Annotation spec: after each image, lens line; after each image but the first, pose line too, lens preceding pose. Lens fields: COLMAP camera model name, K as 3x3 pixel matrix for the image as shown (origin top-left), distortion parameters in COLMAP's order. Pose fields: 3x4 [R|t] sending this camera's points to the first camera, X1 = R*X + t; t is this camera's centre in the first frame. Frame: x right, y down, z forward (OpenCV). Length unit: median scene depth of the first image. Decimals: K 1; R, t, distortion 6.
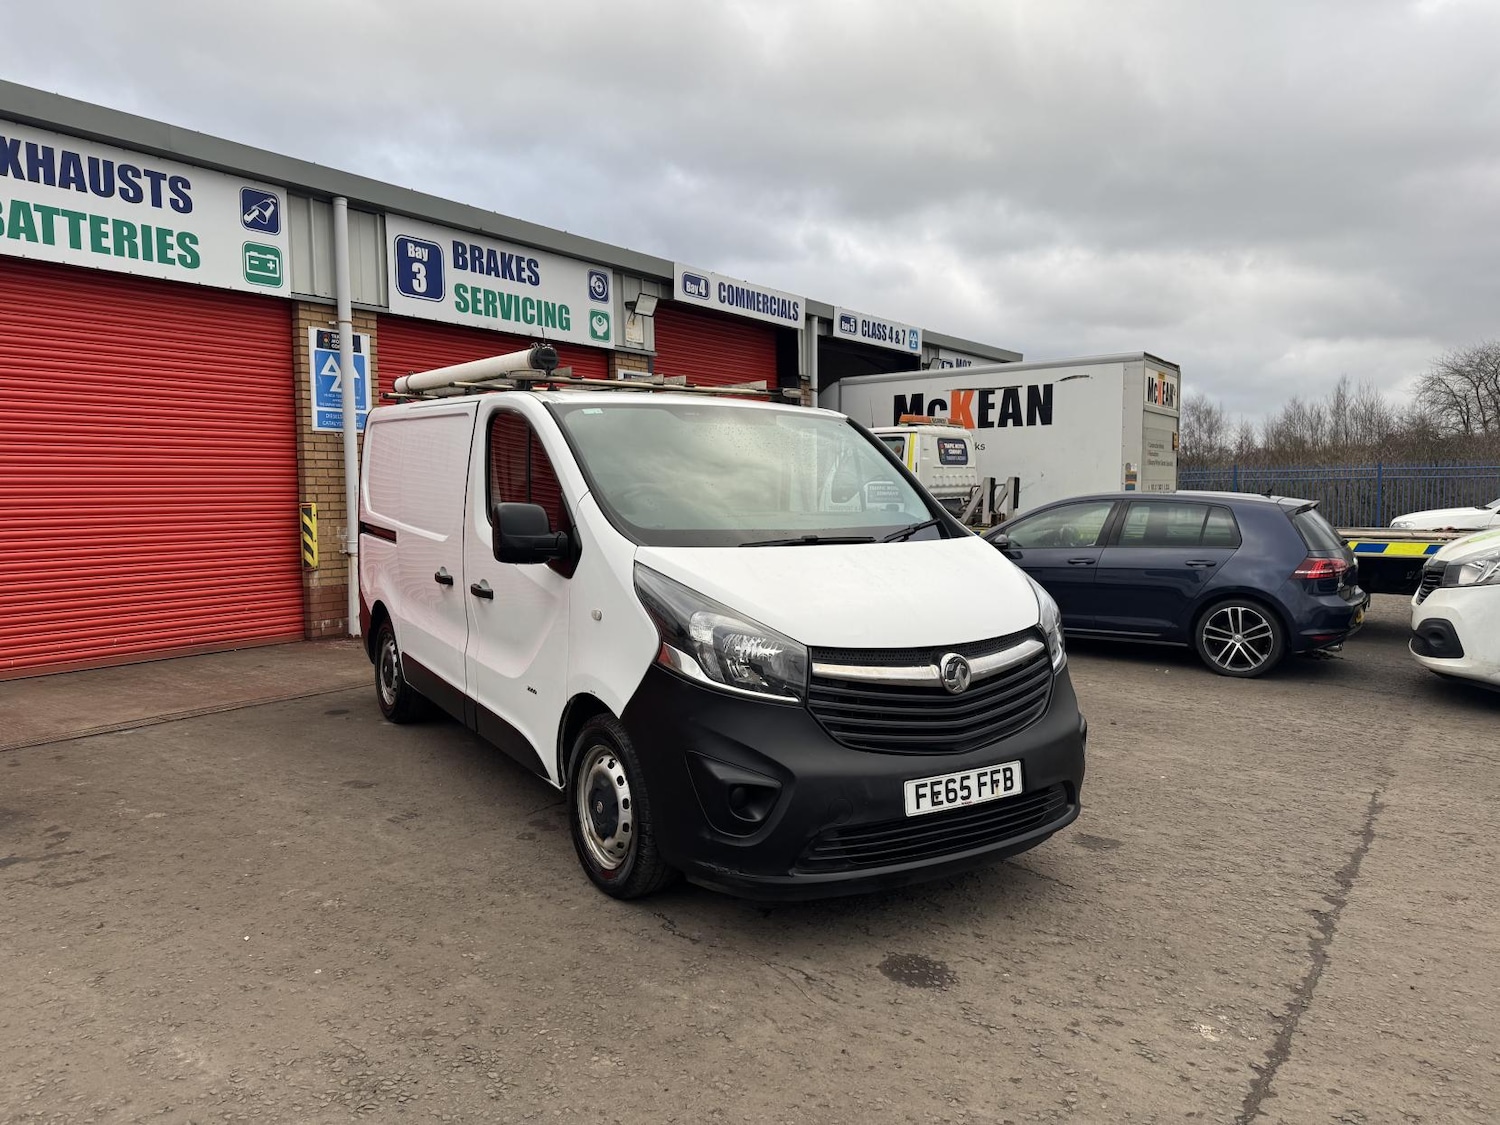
lens RADIAL K [[1042.4, 0, 748.8], [0, 1042.4, 571.5], [0, 0, 1]] dist [0.048691, -0.051038]
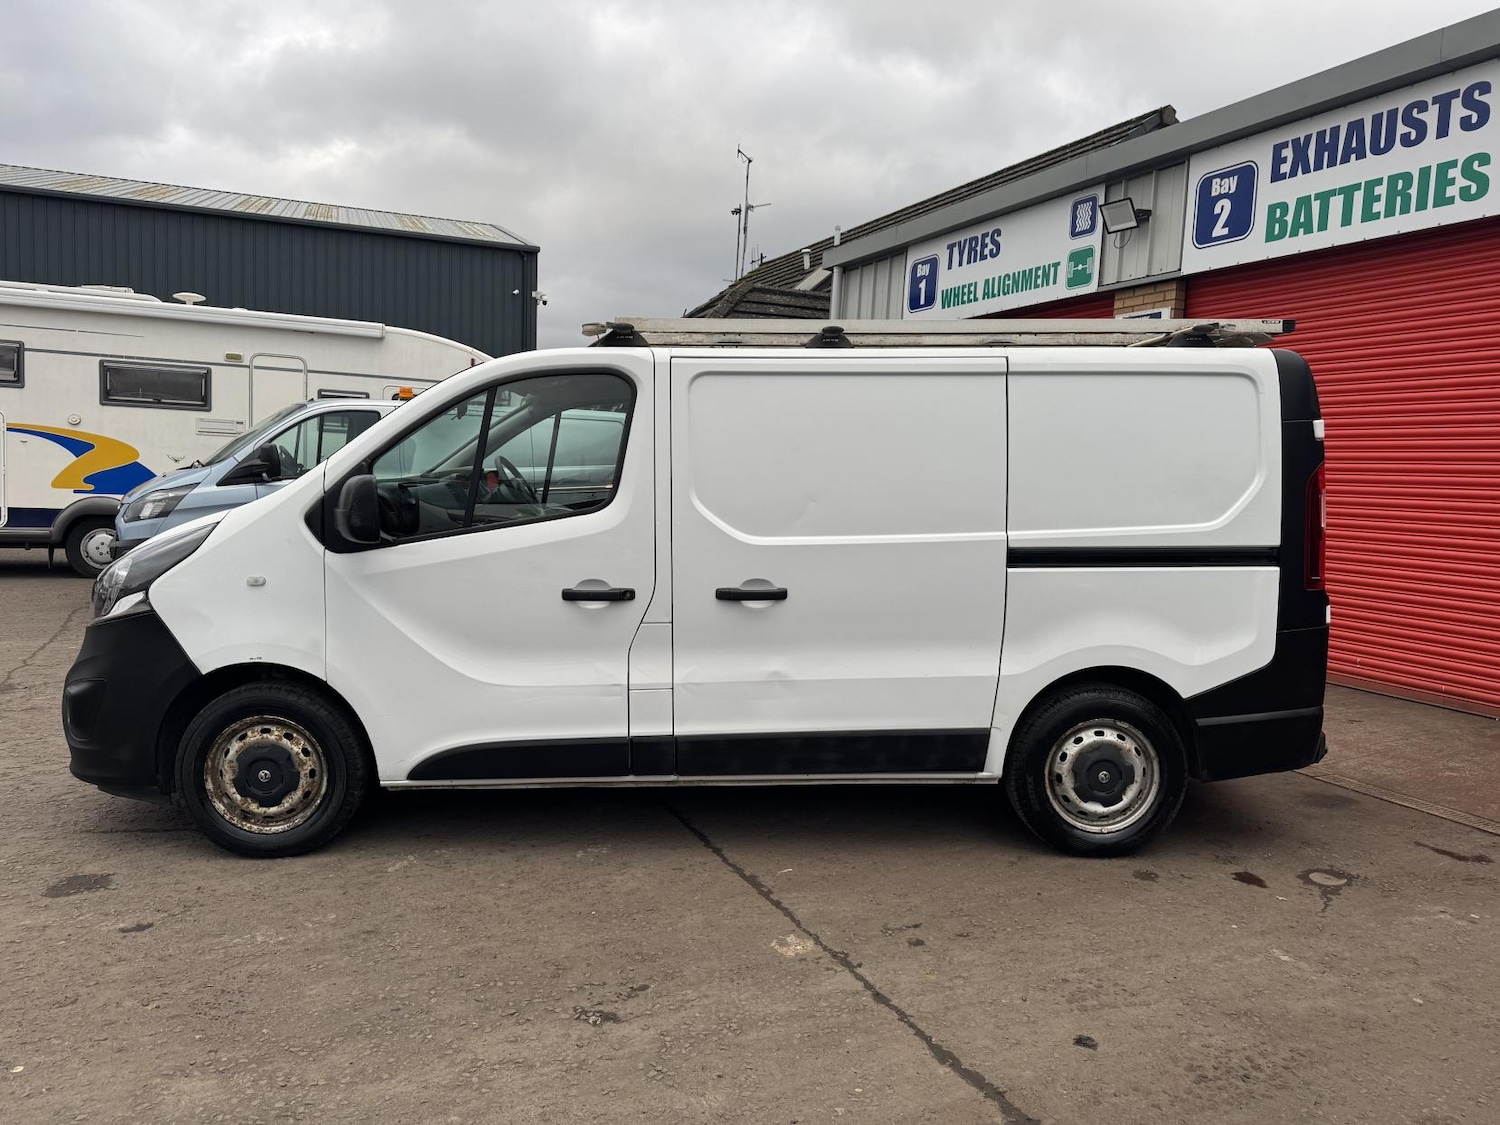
lens RADIAL K [[1042.4, 0, 741.6], [0, 1042.4, 563.8], [0, 0, 1]] dist [0.048691, -0.051038]
pose [[-0.500172, 0.064765, -0.863501, 0.411699], [-0.100540, 0.986111, 0.132197, -0.078333], [0.860070, 0.152938, -0.486714, 0.971538]]
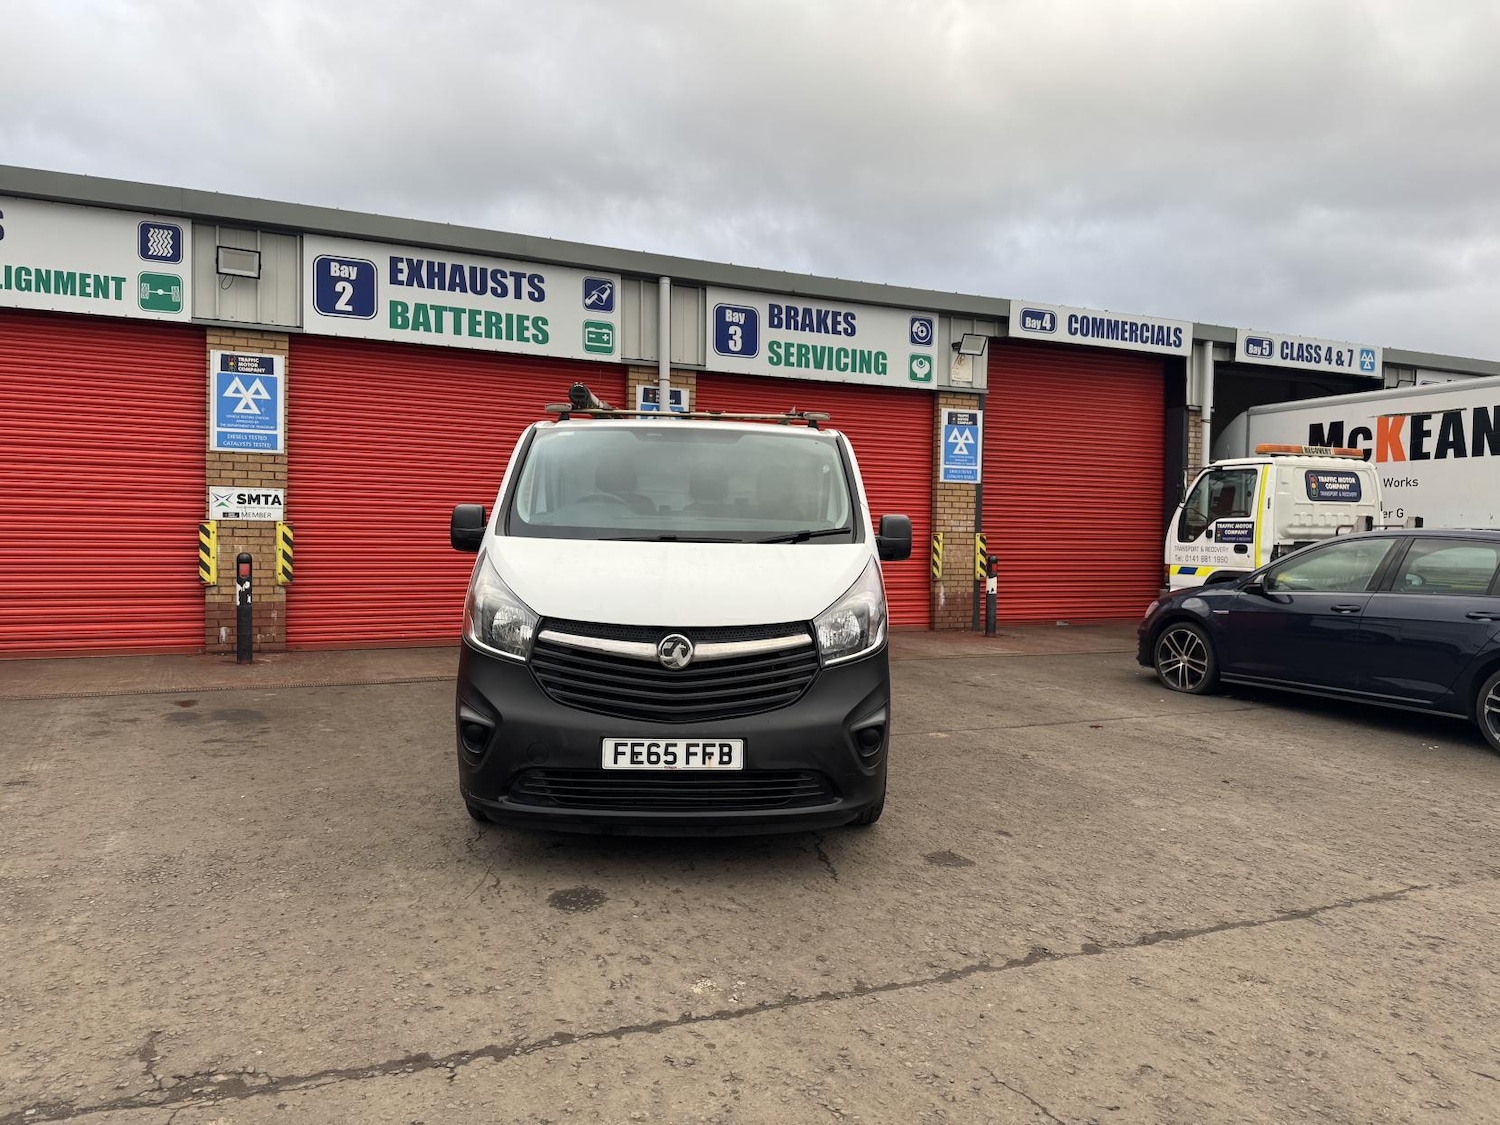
lens RADIAL K [[1042.4, 0, 750.5], [0, 1042.4, 558.7], [0, 0, 1]] dist [0.048691, -0.051038]
pose [[0.867377, 0.029565, -0.496773, 0.348589], [-0.059569, 0.997225, -0.044662, 0.018712], [0.494074, 0.068331, 0.866731, 0.028147]]
